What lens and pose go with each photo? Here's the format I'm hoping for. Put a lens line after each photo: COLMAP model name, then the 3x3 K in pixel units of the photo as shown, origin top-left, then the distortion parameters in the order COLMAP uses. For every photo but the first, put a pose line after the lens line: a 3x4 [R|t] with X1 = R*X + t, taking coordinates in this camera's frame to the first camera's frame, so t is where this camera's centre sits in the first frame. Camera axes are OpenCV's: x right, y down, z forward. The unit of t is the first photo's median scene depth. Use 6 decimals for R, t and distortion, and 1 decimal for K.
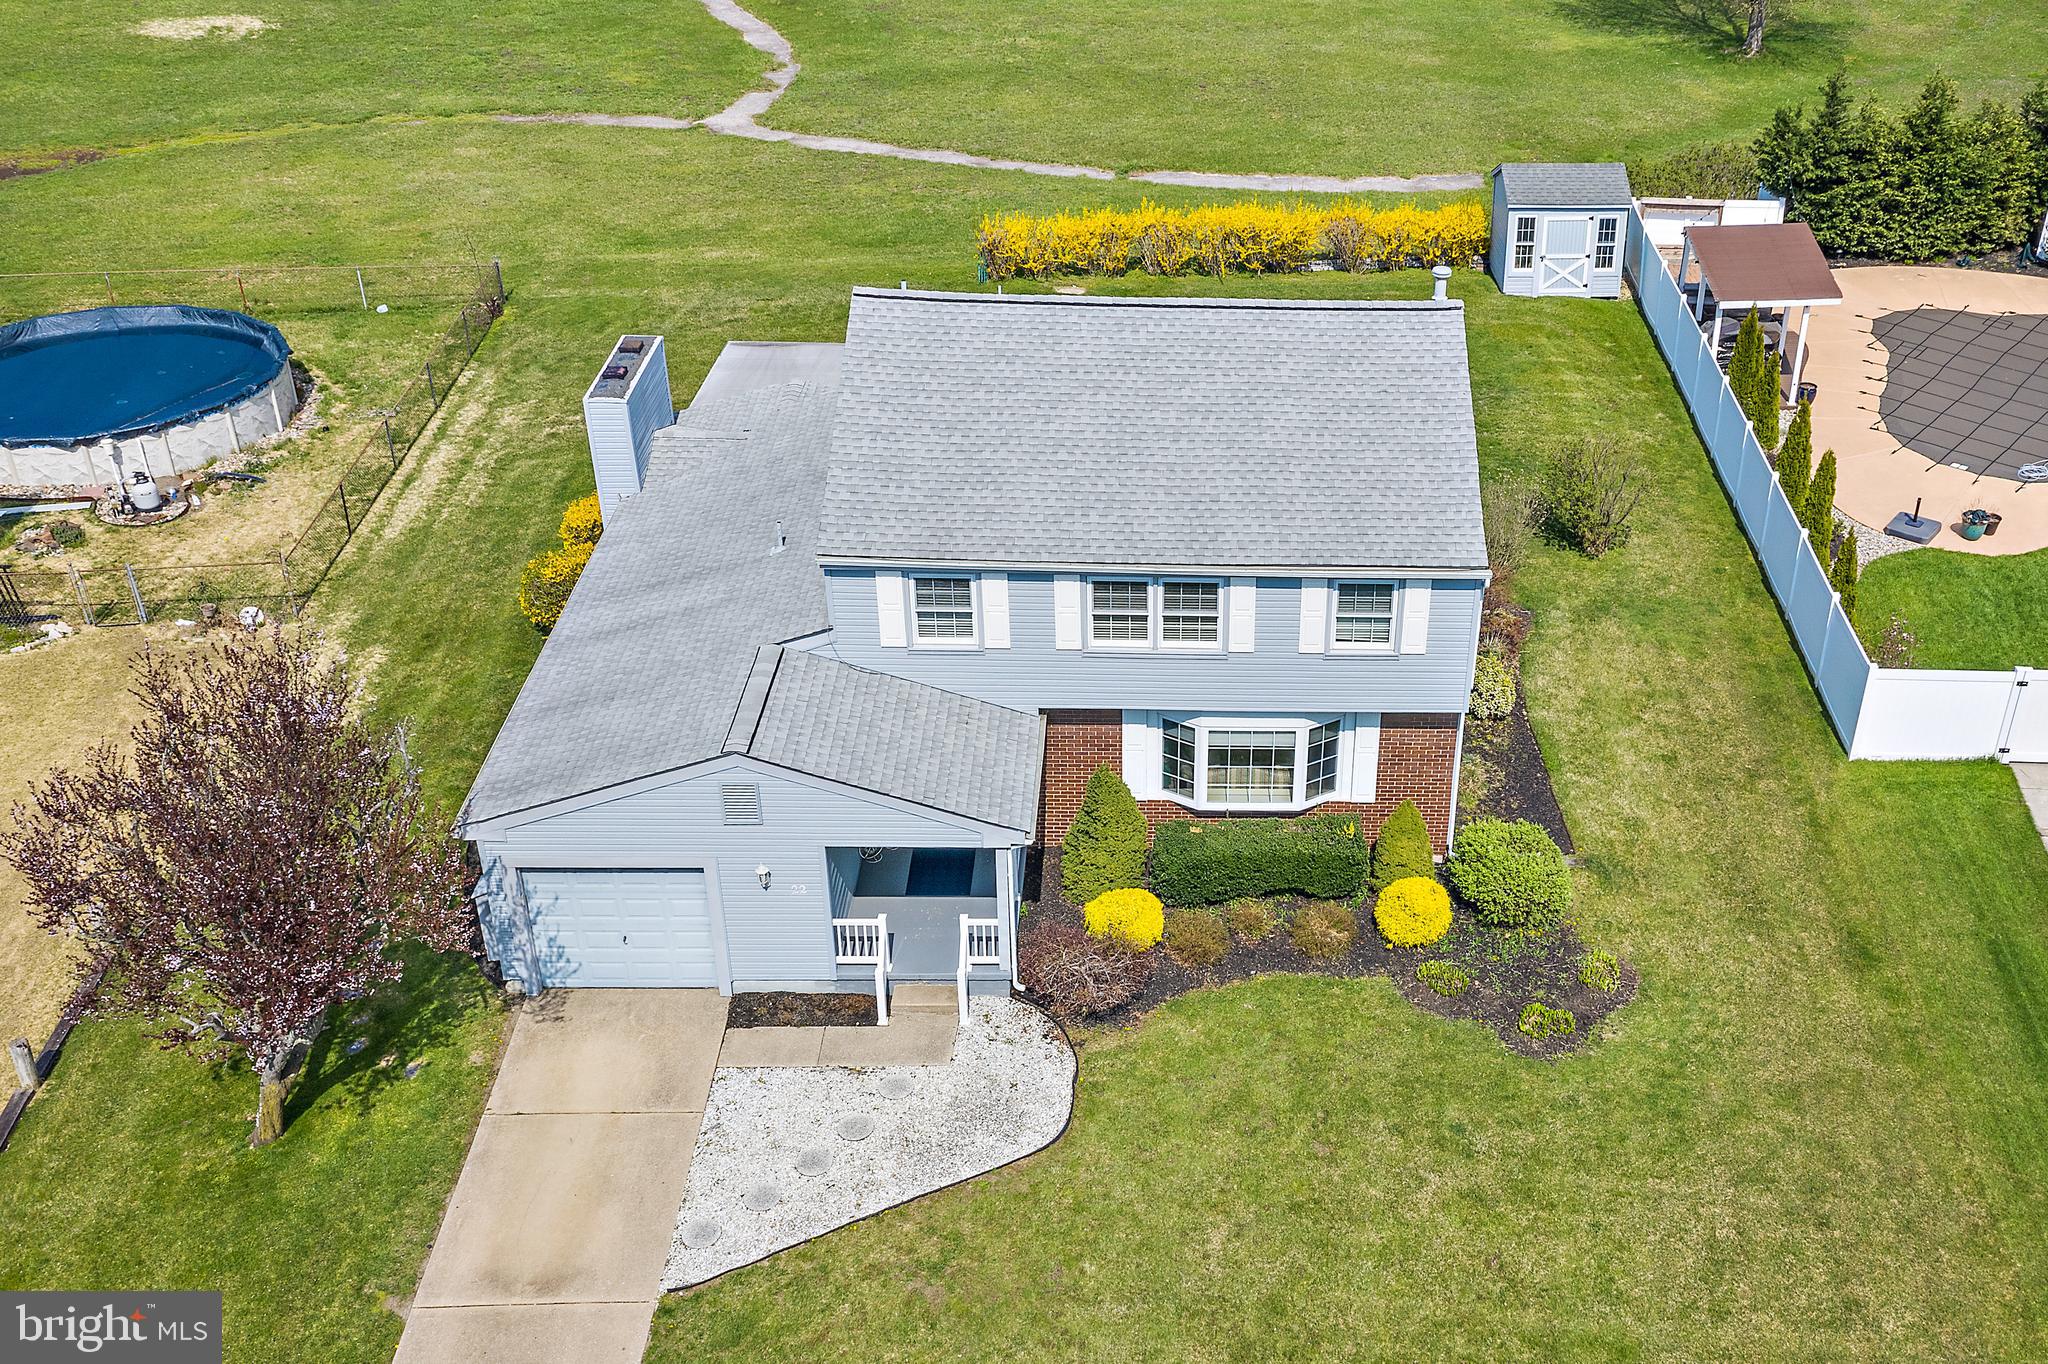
lens RADIAL K [[2118.6, 0, 1285.1], [0, 2118.6, 753.0], [0, 0, 1]] dist [-0.004008, -0.000745]
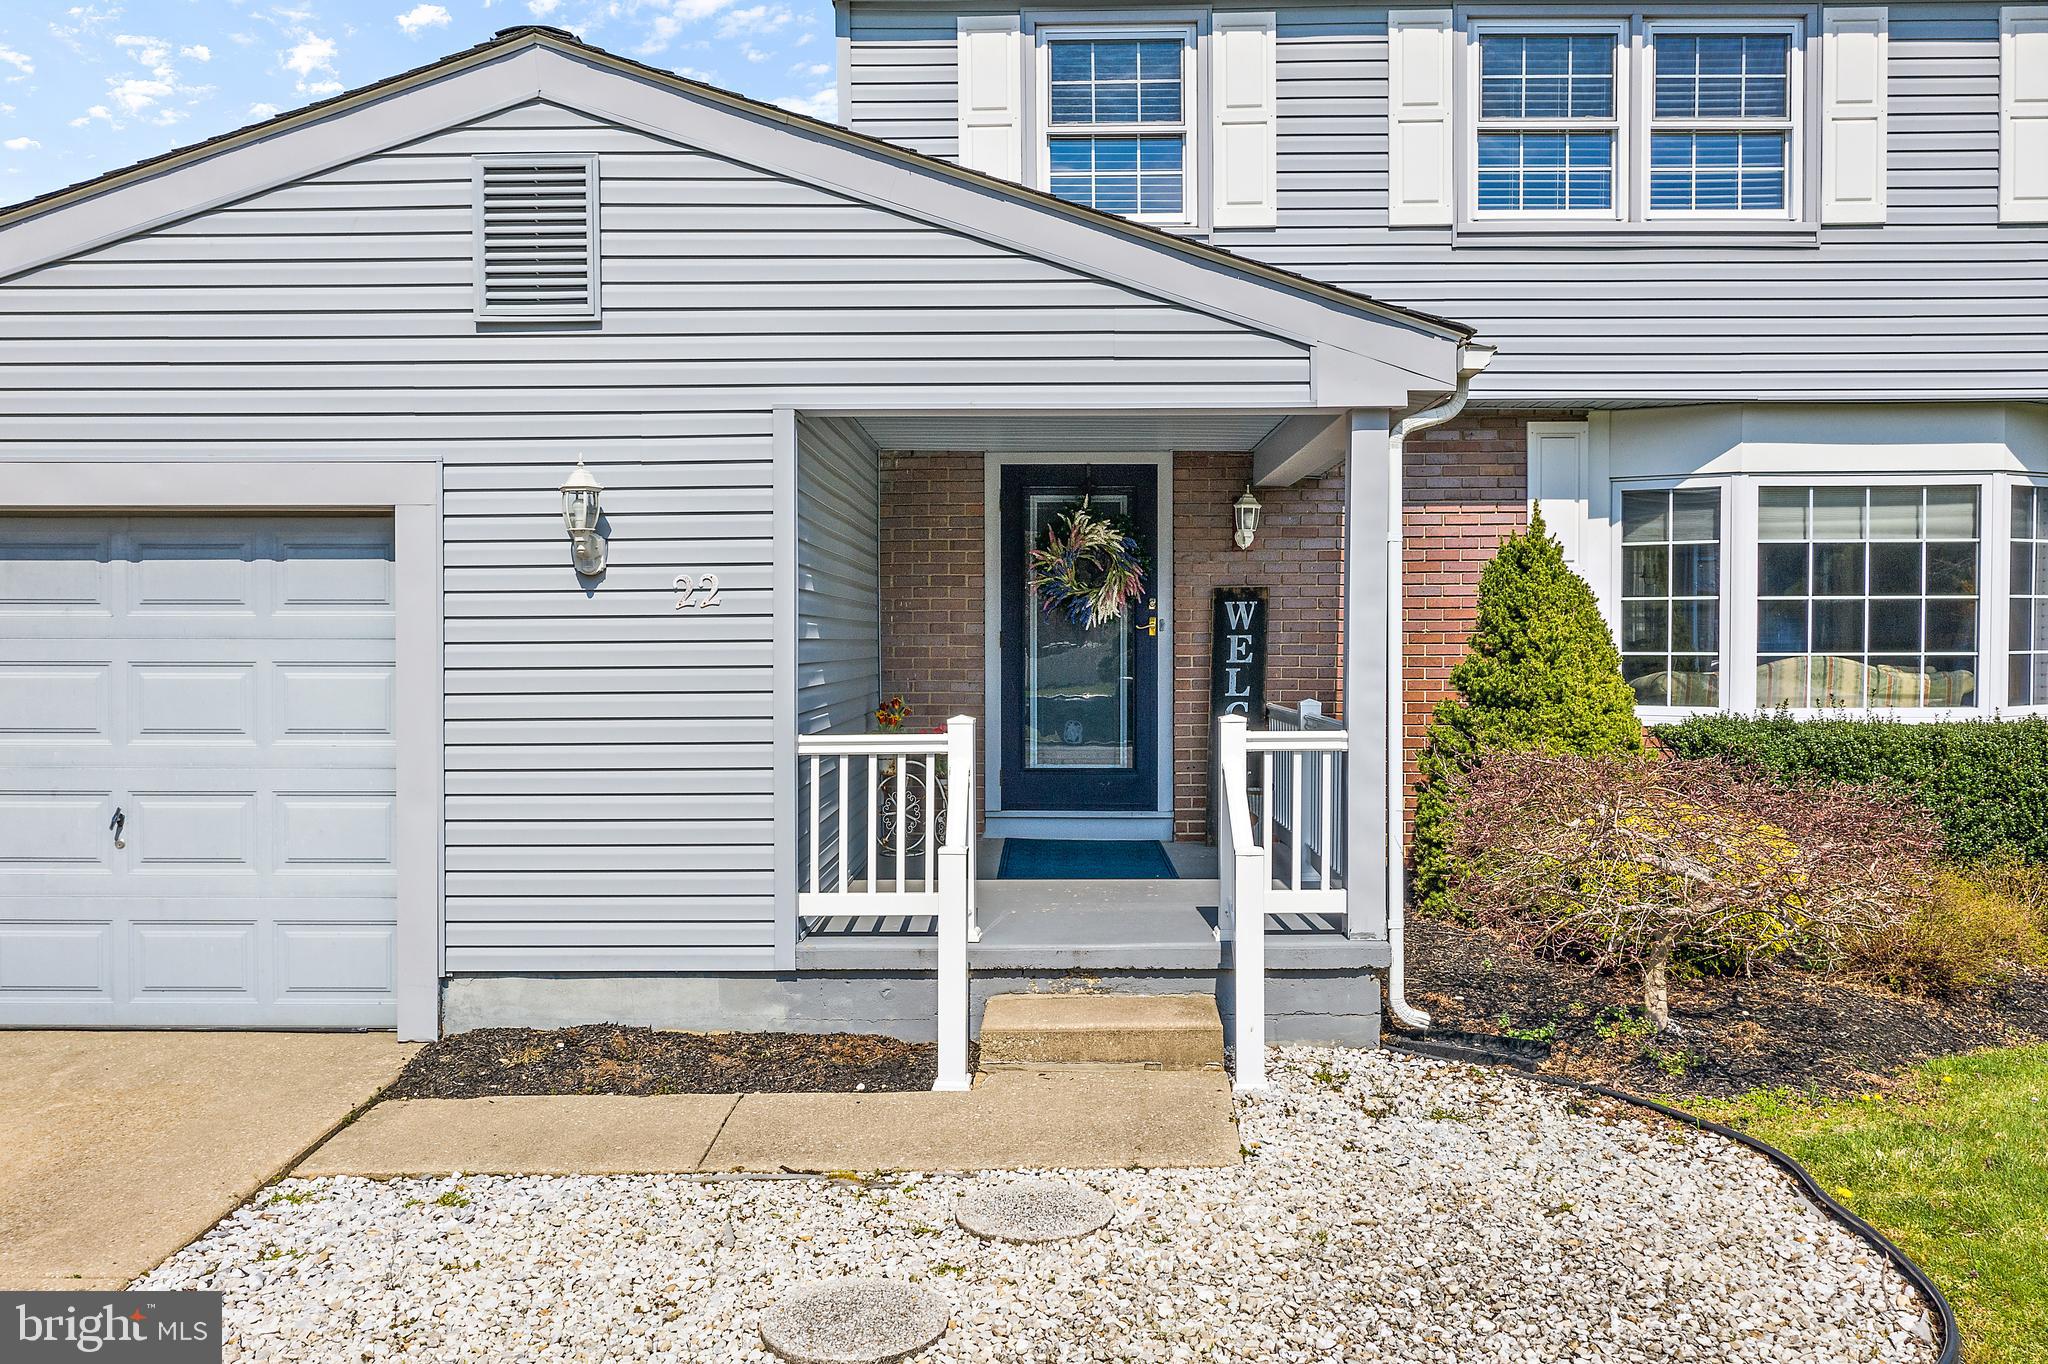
lens RADIAL K [[1650.7, 0, 1024.0], [0, 1650.7, 682.0], [0, 0, 1]] dist [0.000905, 0.010584]
pose [[0.997059, -0.042152, -0.064002, -0.162675], [0.001866, 0.848251, -0.529591, 0.192593], [0.076613, 0.527914, 0.845835, 0.782585]]
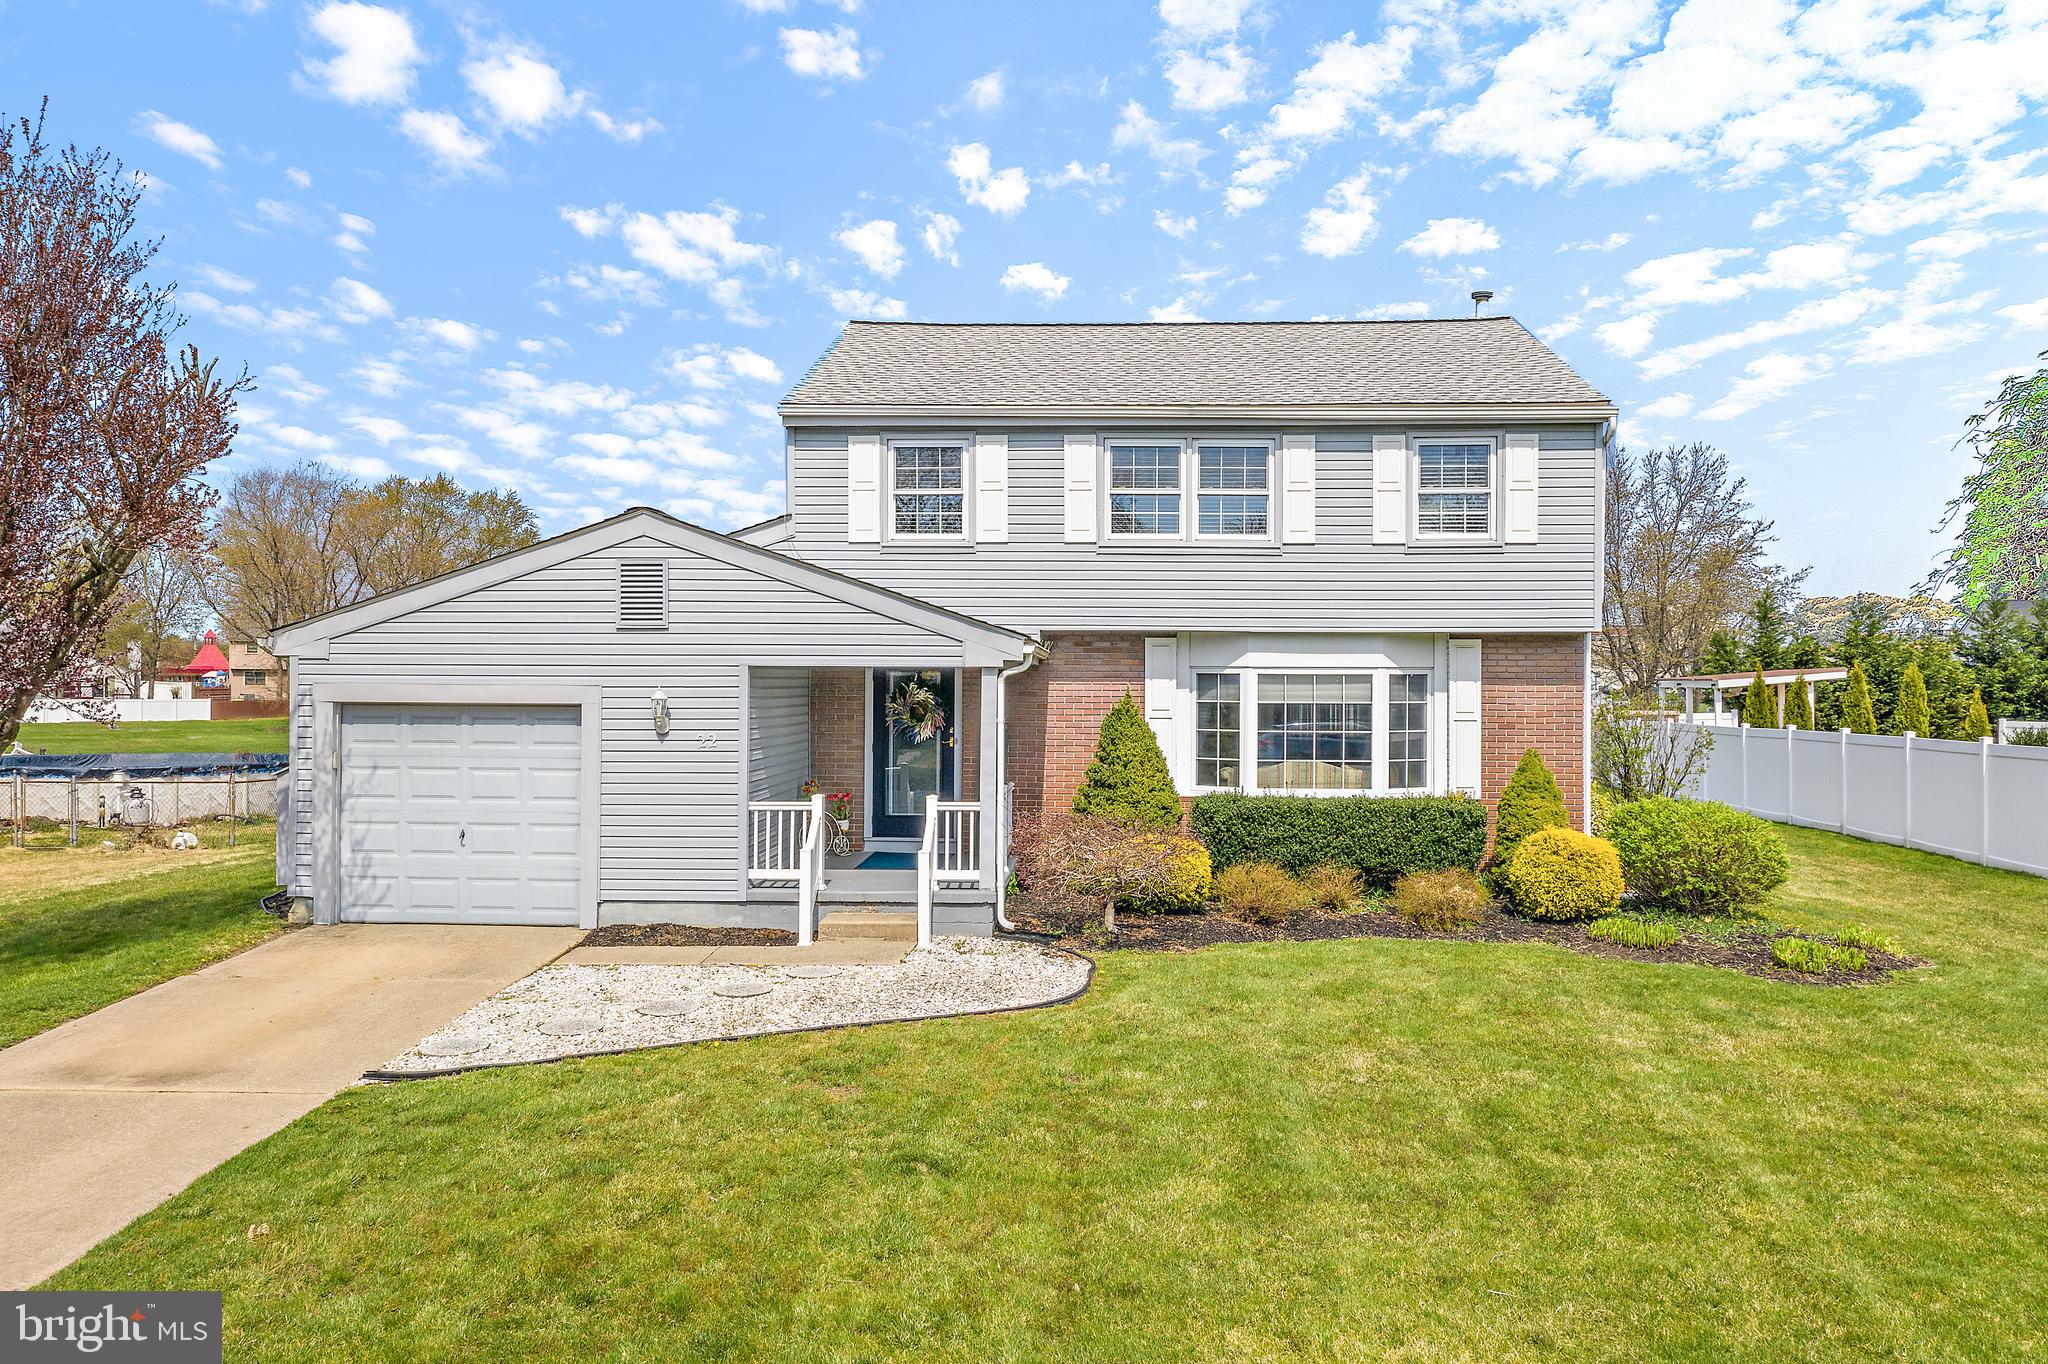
lens RADIAL K [[1650.7, 0, 1024.0], [0, 1650.7, 682.0], [0, 0, 1]] dist [0.000905, 0.010584]
pose [[0.994583, -0.036220, -0.097432, -0.065369], [-0.023450, 0.834985, -0.549773, 0.339665], [0.101267, 0.549080, 0.829612, 0.517349]]
